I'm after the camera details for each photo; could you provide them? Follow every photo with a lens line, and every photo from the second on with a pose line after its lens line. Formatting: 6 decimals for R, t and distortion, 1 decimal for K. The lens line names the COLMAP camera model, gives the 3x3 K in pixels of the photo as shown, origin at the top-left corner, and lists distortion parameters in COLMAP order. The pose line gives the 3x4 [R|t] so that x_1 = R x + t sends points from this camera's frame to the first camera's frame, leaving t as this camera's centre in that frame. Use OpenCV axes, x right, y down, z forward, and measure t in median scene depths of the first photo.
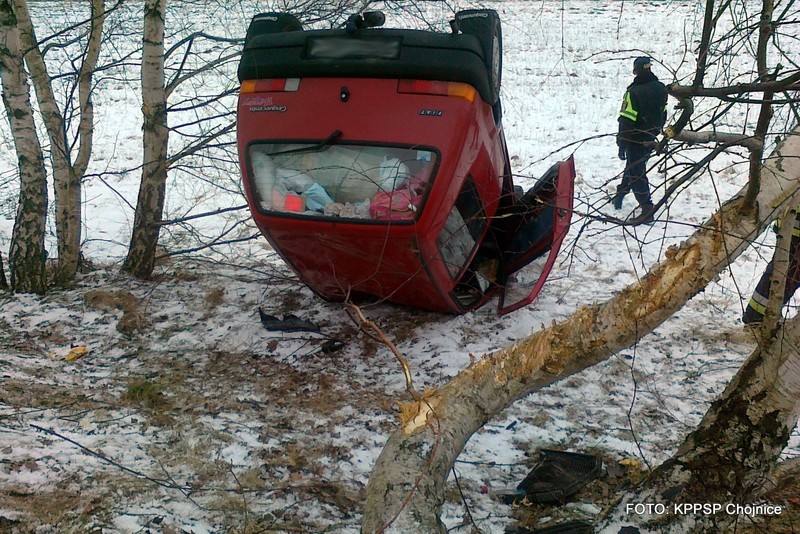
lens RADIAL K [[749.9, 0, 429.7], [0, 749.9, 263.1], [0, 0, 1]] dist [0.014763, 0.000000]
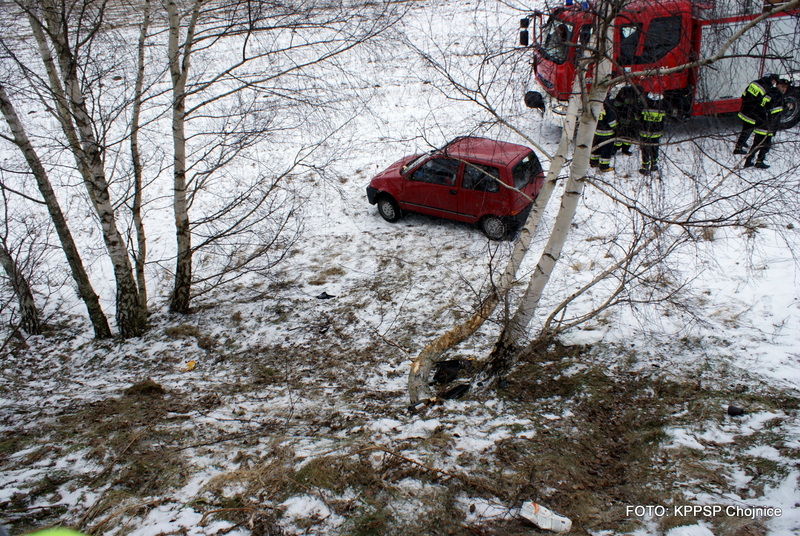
lens RADIAL K [[630.4, 0, 398.2], [0, 630.4, 268.4], [0, 0, 1]] dist [-0.048597, 0.008380]
pose [[0.962192, -0.201707, 0.183032, -0.226495], [0.180430, 0.975428, 0.126435, -0.261577], [-0.204038, -0.088630, 0.974943, -0.747038]]
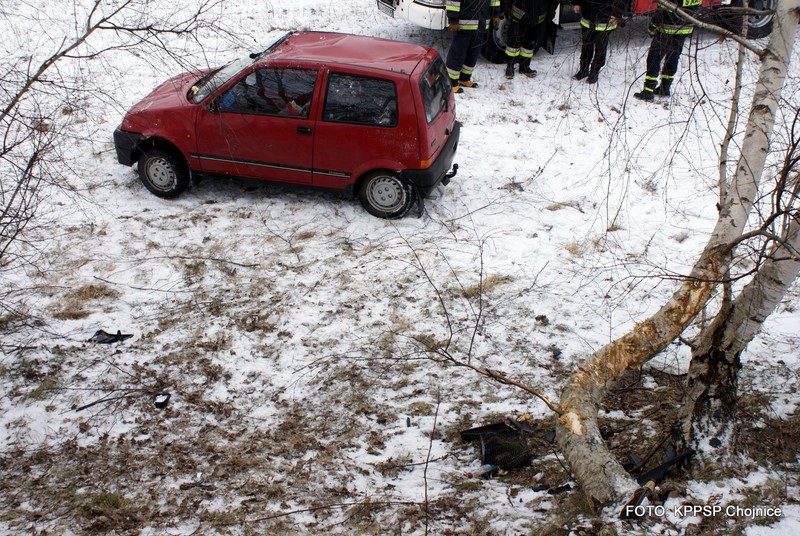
lens RADIAL K [[1037.2, 0, 398.4], [0, 1037.2, 266.3], [0, 0, 1]] dist [-0.004152, 0.000000]
pose [[0.815993, -0.244253, 0.523924, -0.560938], [0.196382, 0.969573, 0.146157, -0.202610], [-0.543682, -0.016373, 0.839131, -0.239571]]
